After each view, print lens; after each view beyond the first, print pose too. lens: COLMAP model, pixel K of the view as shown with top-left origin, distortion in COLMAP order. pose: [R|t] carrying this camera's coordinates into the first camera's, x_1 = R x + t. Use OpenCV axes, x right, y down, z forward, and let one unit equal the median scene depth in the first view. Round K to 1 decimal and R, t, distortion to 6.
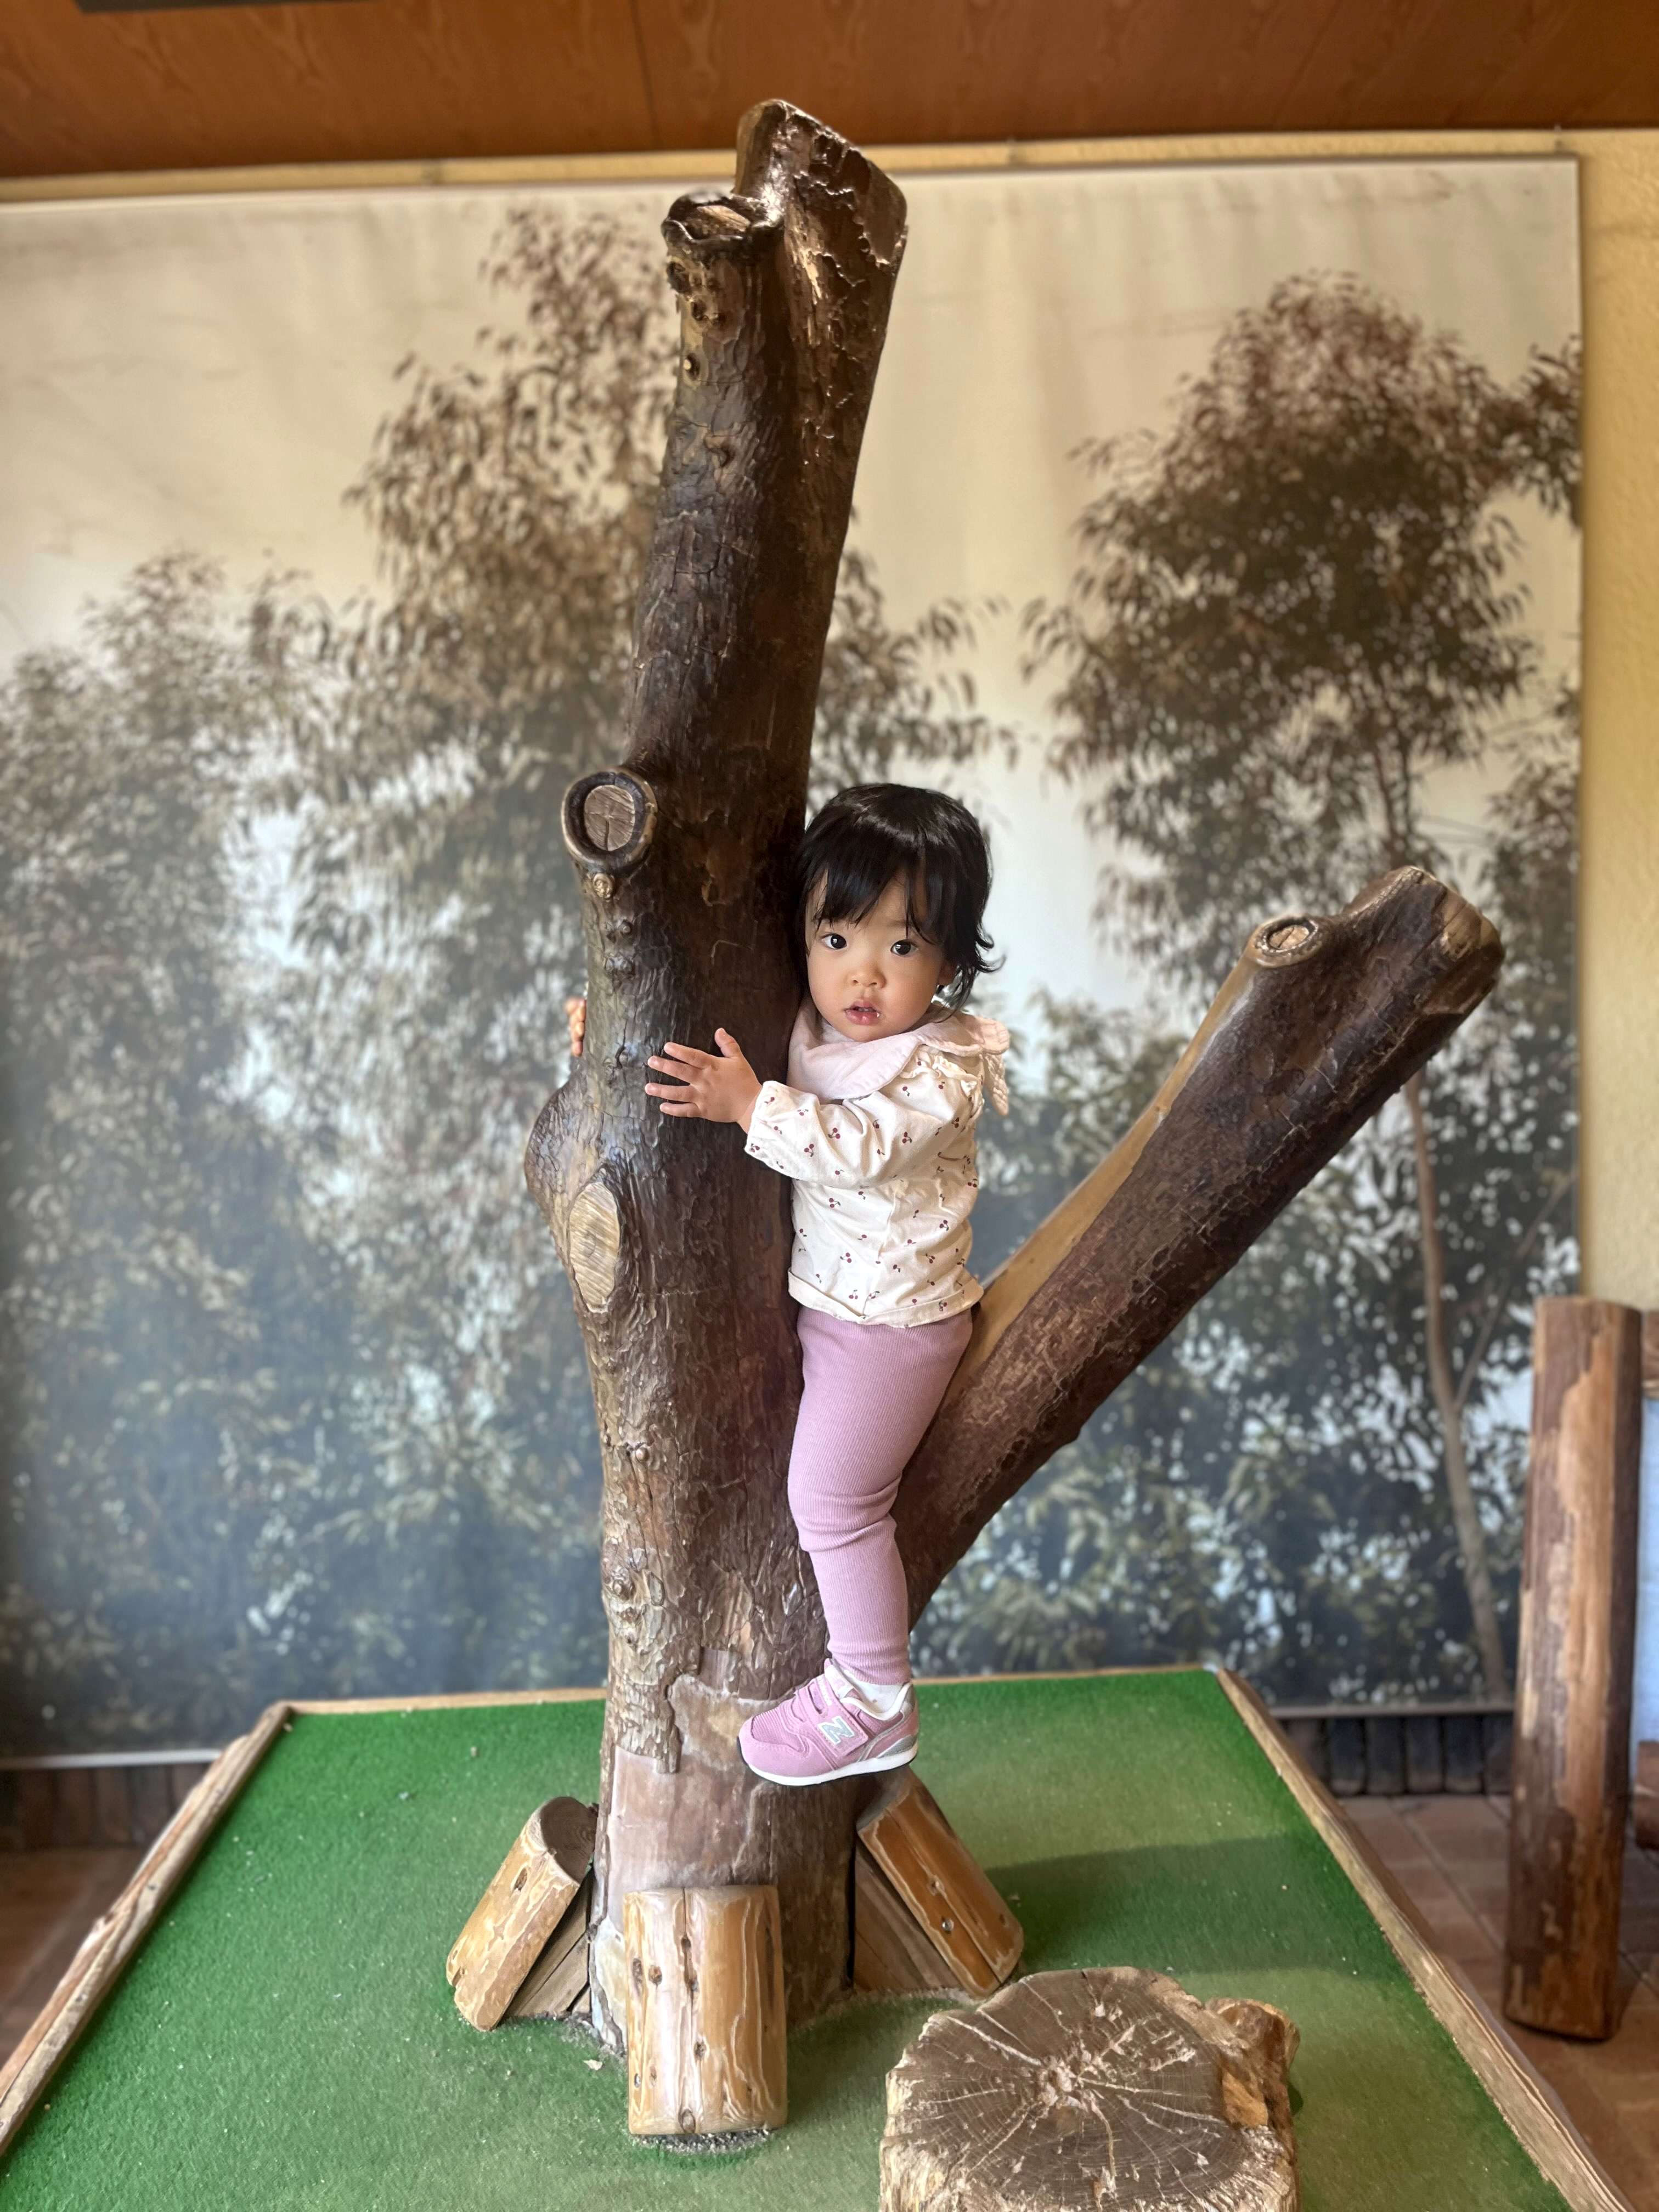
lens RADIAL K [[1516.2, 0, 829.5], [0, 1516.2, 1106.0], [0, 0, 1]] dist [0.052878, -0.036197]
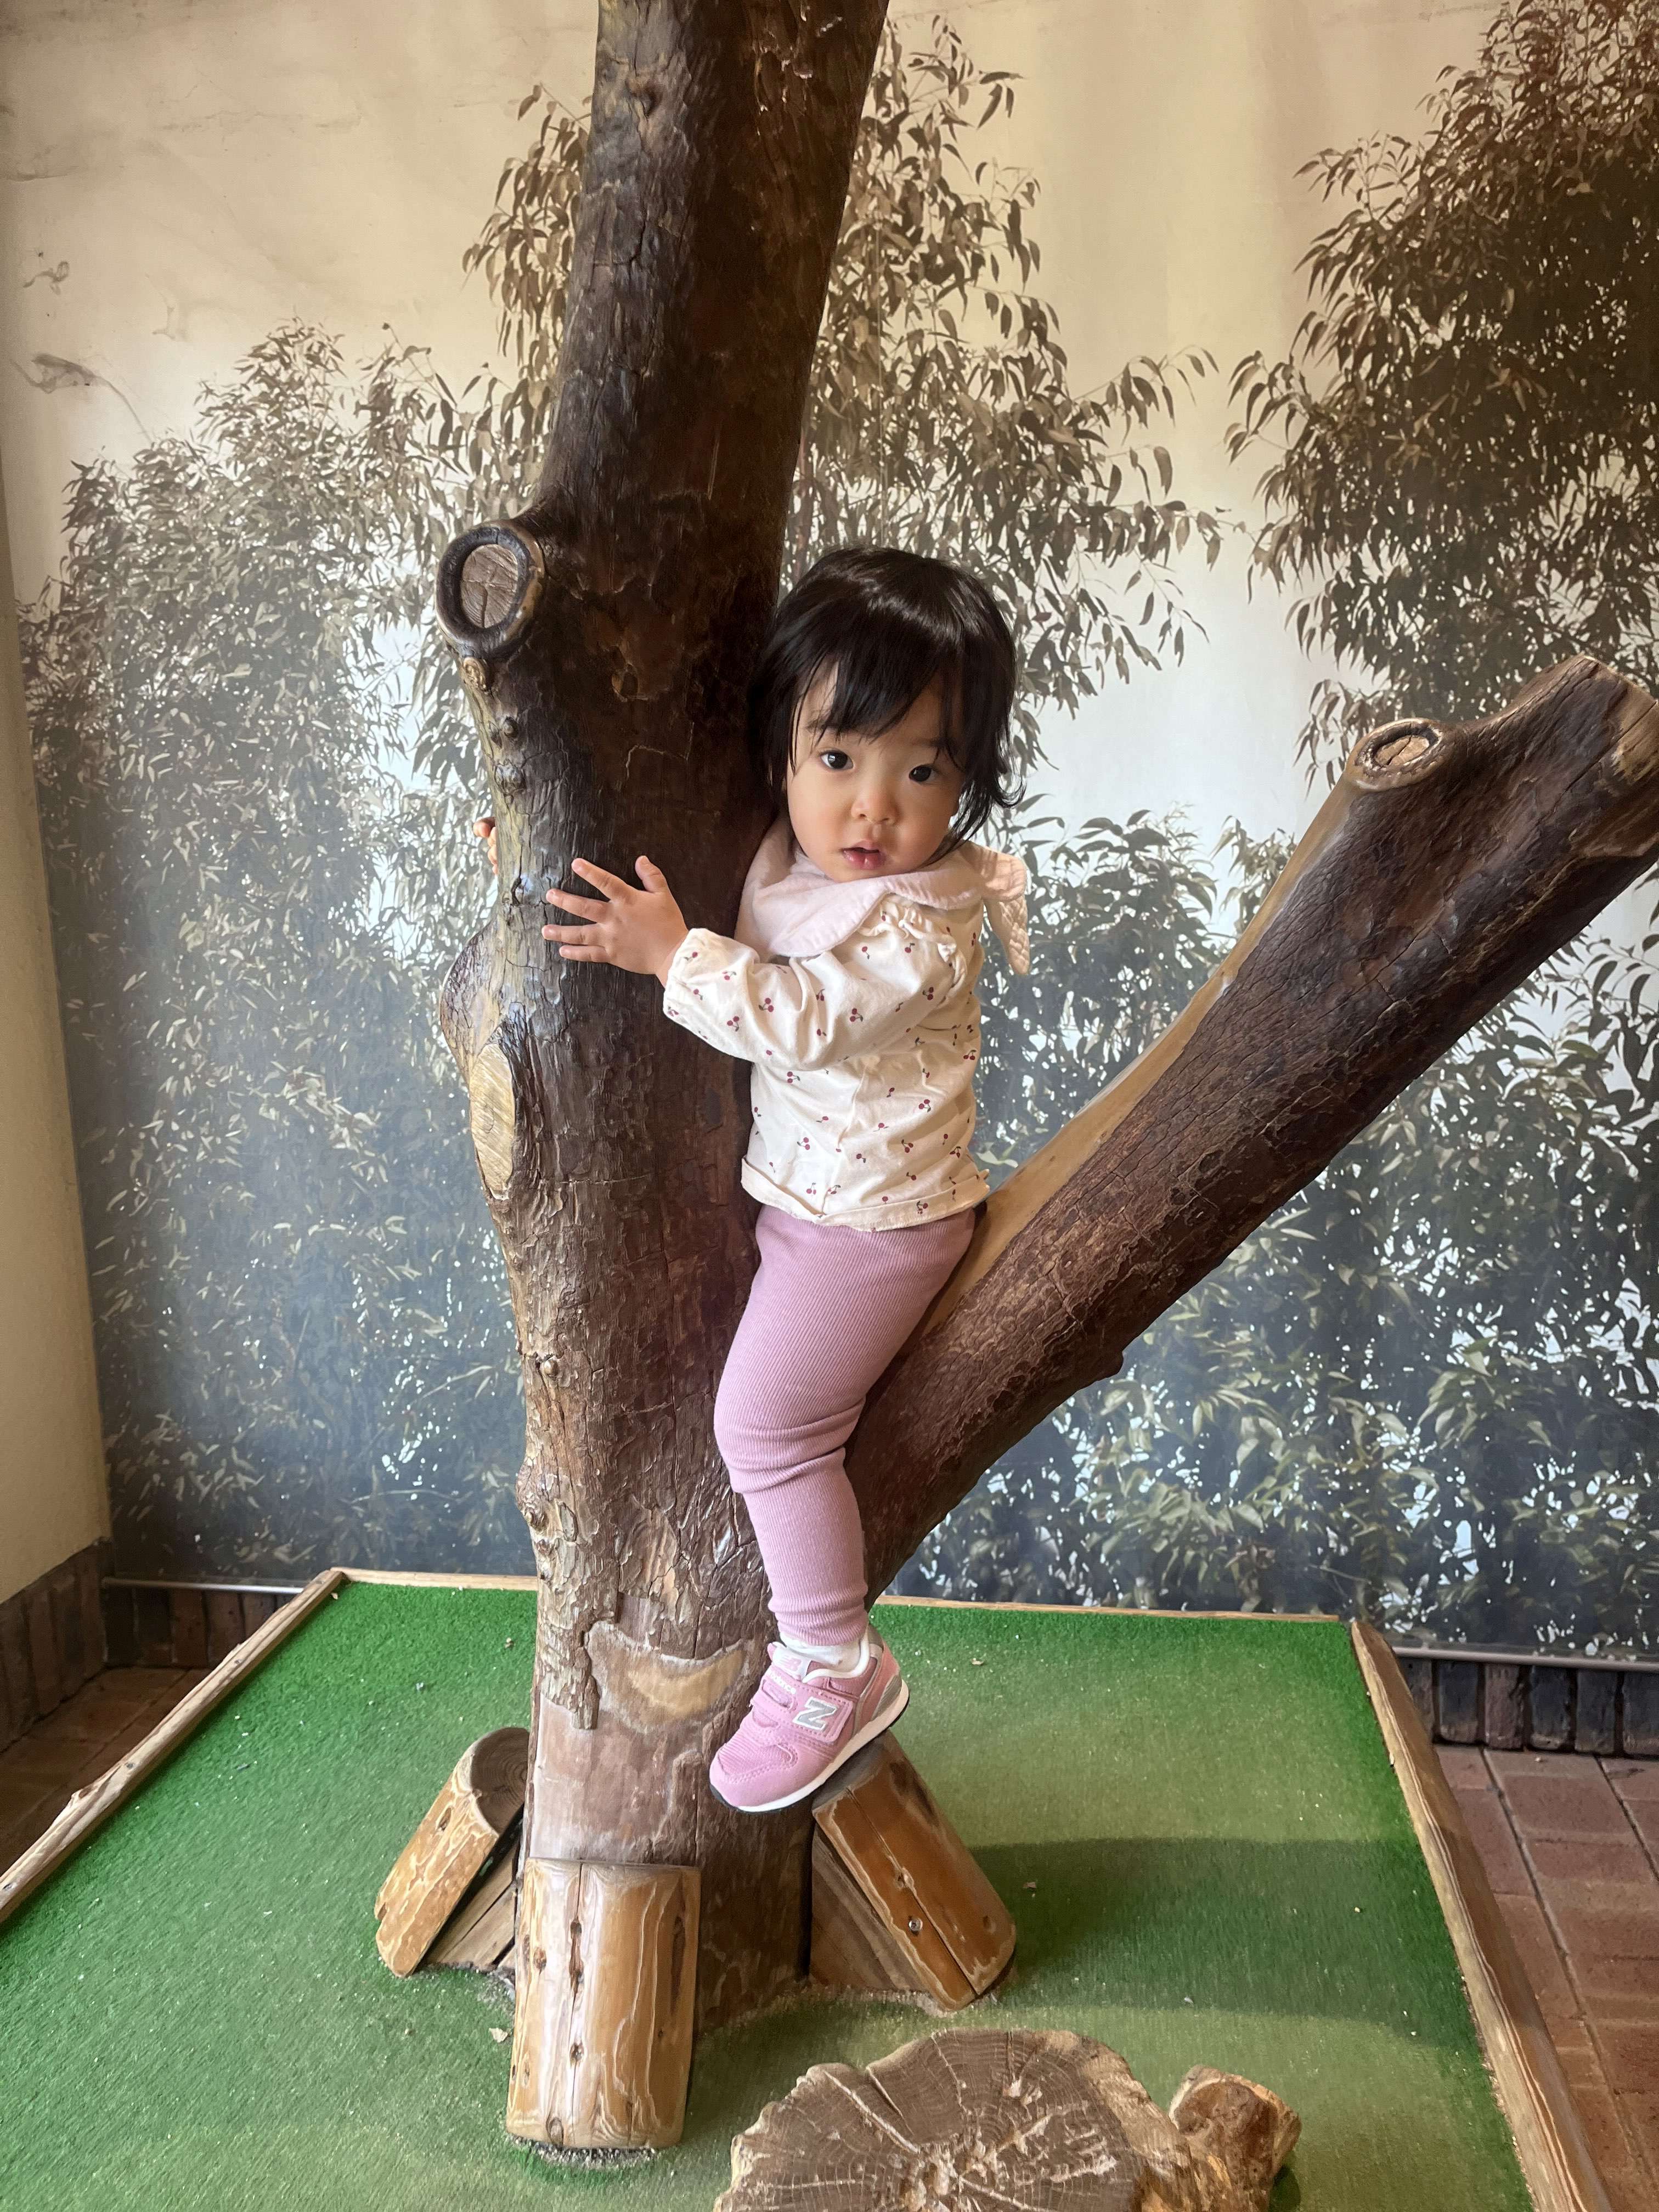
lens RADIAL K [[1595.6, 0, 829.5], [0, 1595.6, 1106.0], [0, 0, 1]] dist [0.060390, -0.052389]
pose [[0.988610, 0.040499, -0.144947, 0.081232], [-0.026517, 0.994919, 0.097128, -0.002993], [0.148144, -0.092178, 0.984661, 0.086413]]
